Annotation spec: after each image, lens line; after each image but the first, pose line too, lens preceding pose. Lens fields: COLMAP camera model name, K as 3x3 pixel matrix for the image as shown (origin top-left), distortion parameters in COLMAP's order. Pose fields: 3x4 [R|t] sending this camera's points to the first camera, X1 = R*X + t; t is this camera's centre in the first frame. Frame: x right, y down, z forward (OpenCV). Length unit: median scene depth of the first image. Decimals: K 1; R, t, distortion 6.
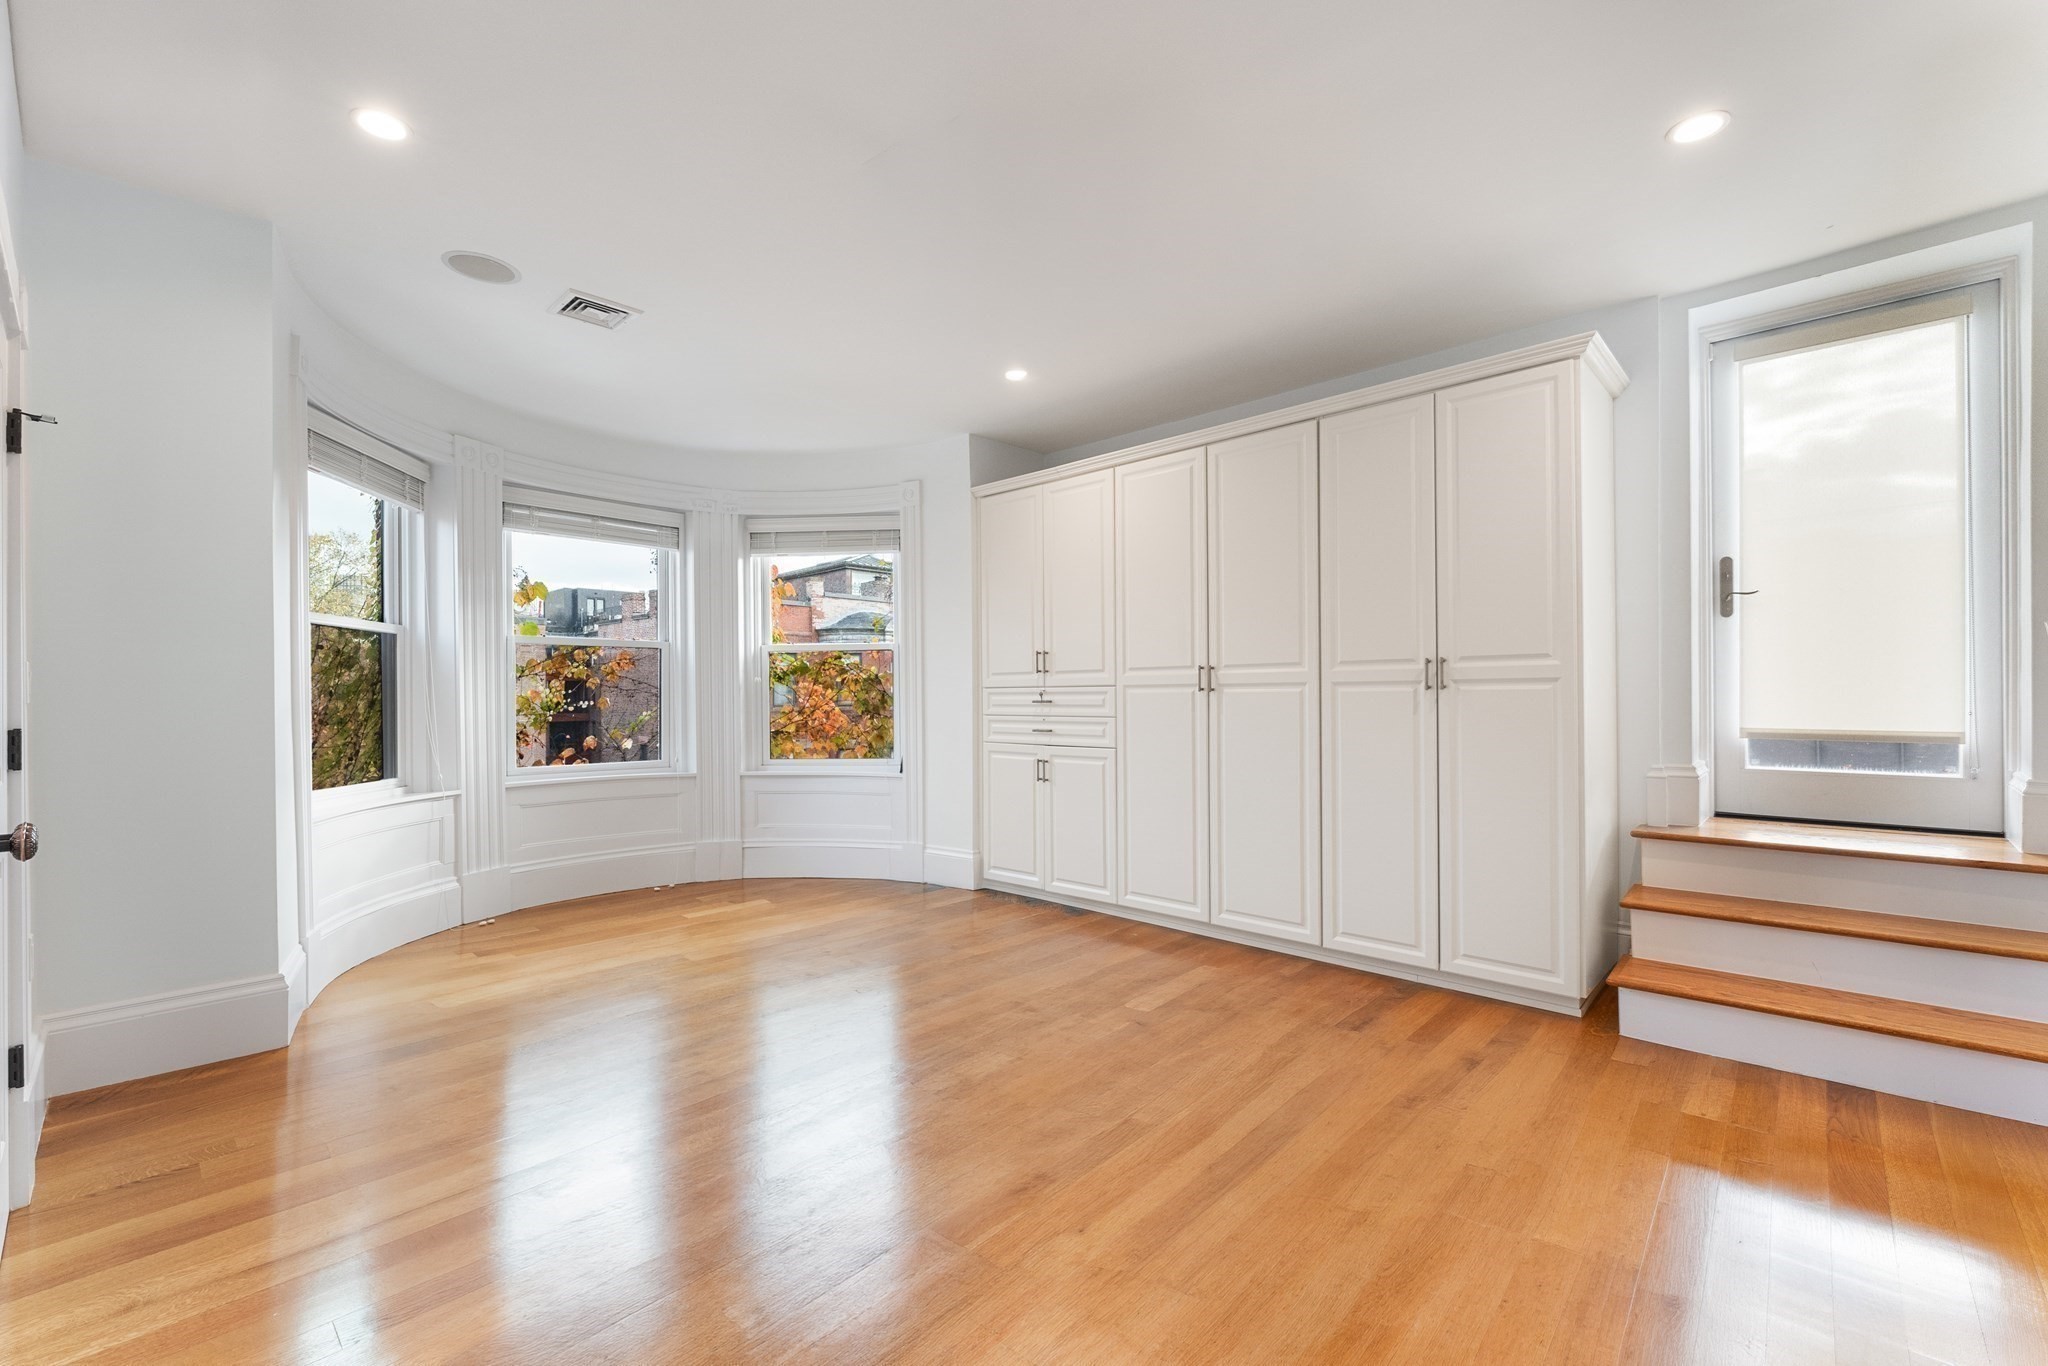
lens RADIAL K [[875.8, 0, 1024.4], [0, 875.8, 690.8], [0, 0, 1]] dist [0.012536, -0.000209]
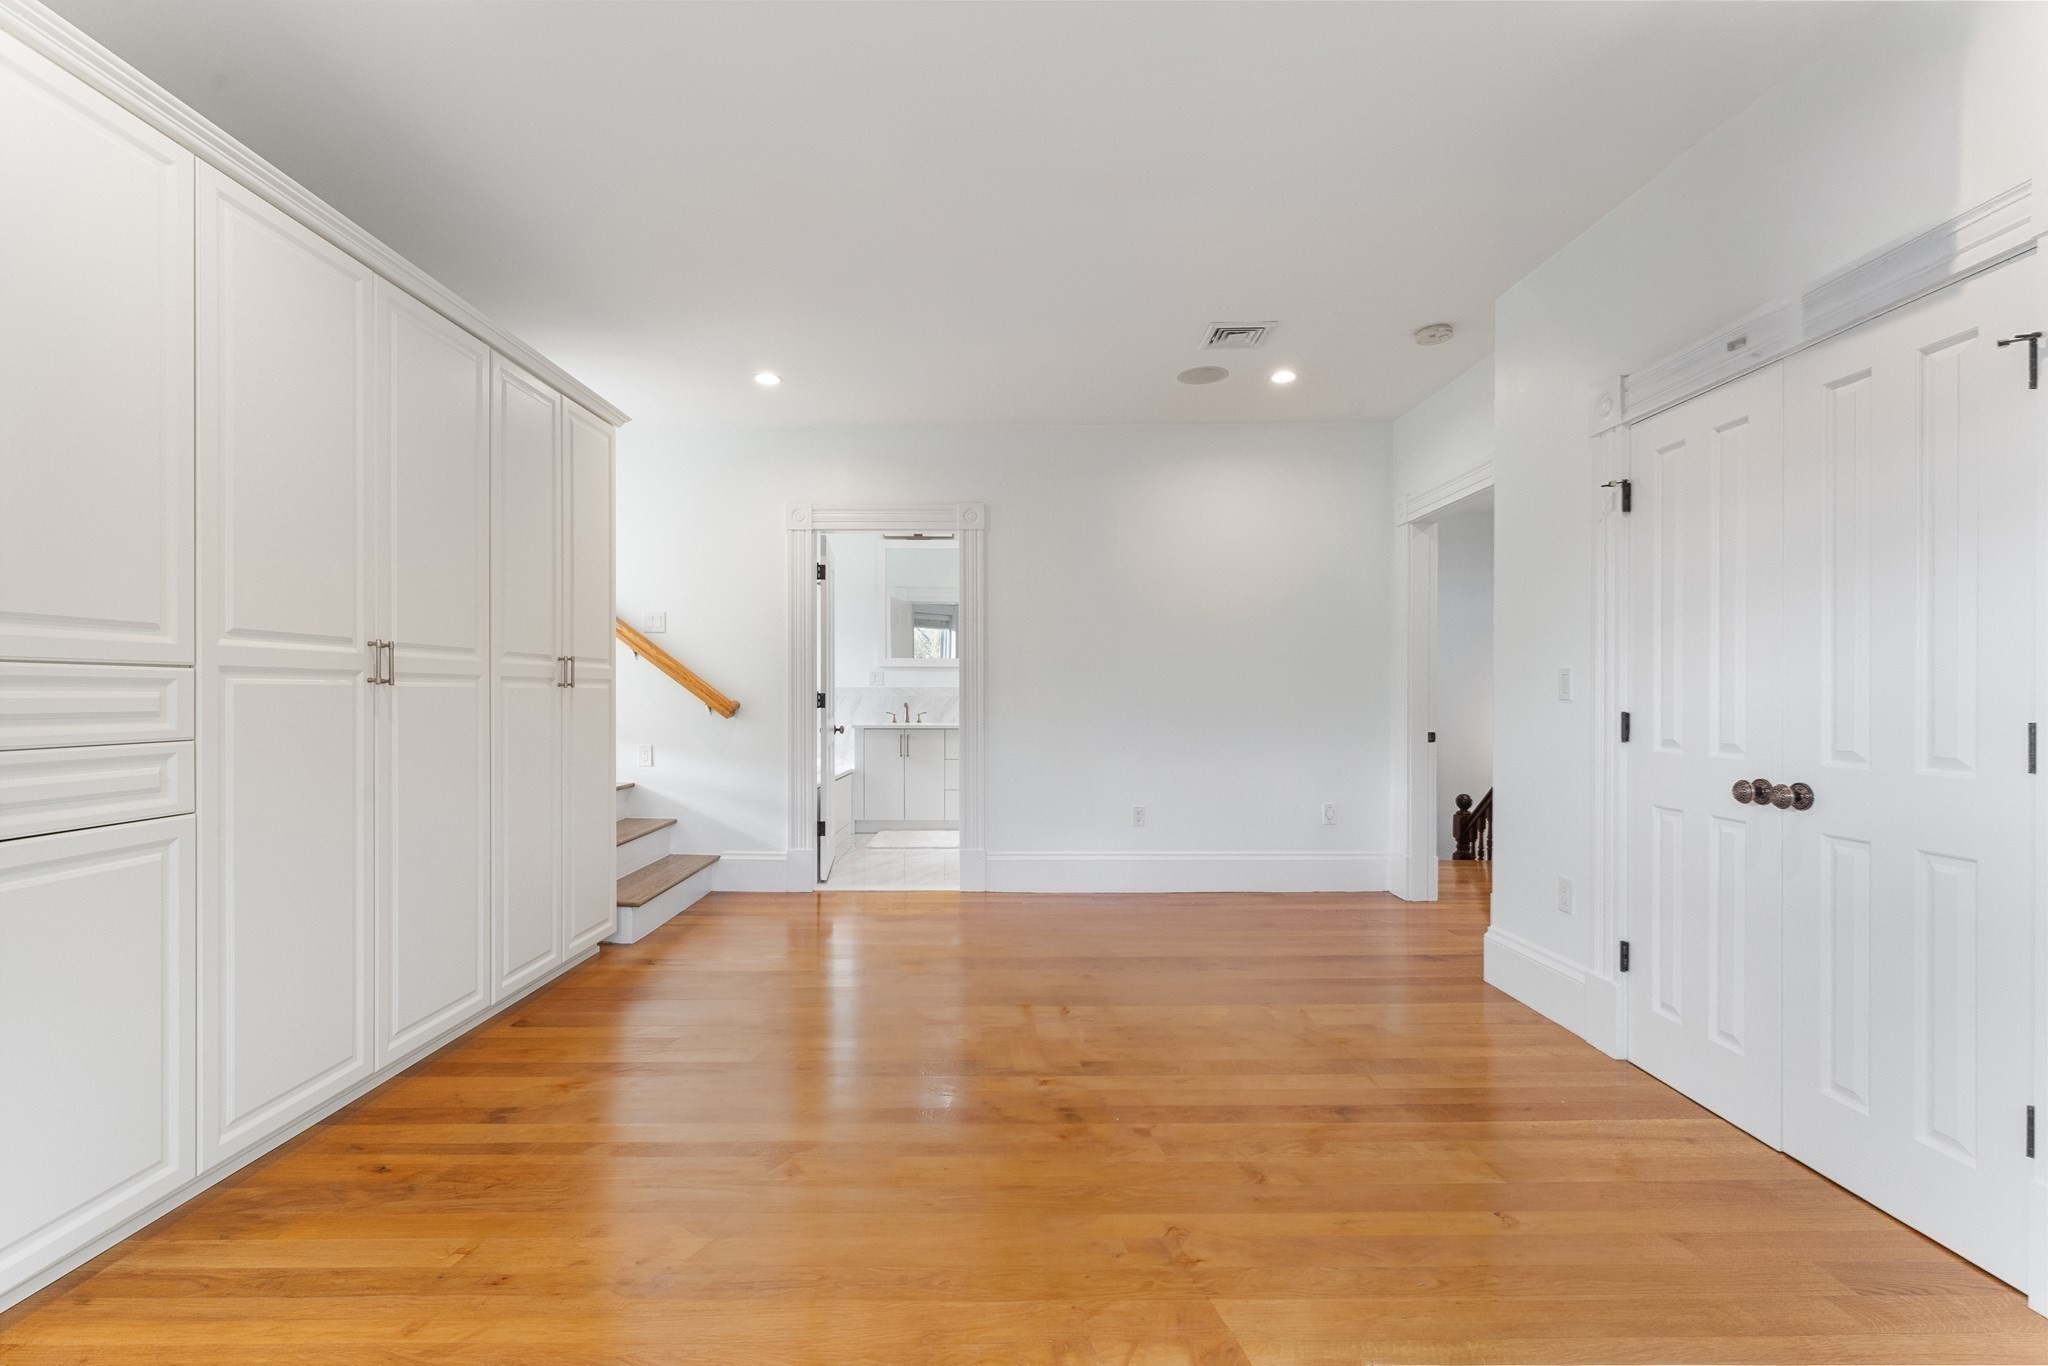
lens RADIAL K [[875.8, 0, 1020.7], [0, 875.8, 691.2], [0, 0, 1]] dist [0.012536, -0.000209]
pose [[-0.691701, 0.006062, 0.722159, -0.532388], [-0.001949, 0.999945, -0.010261, 0.011036], [-0.722182, -0.008505, -0.691651, 1.113781]]
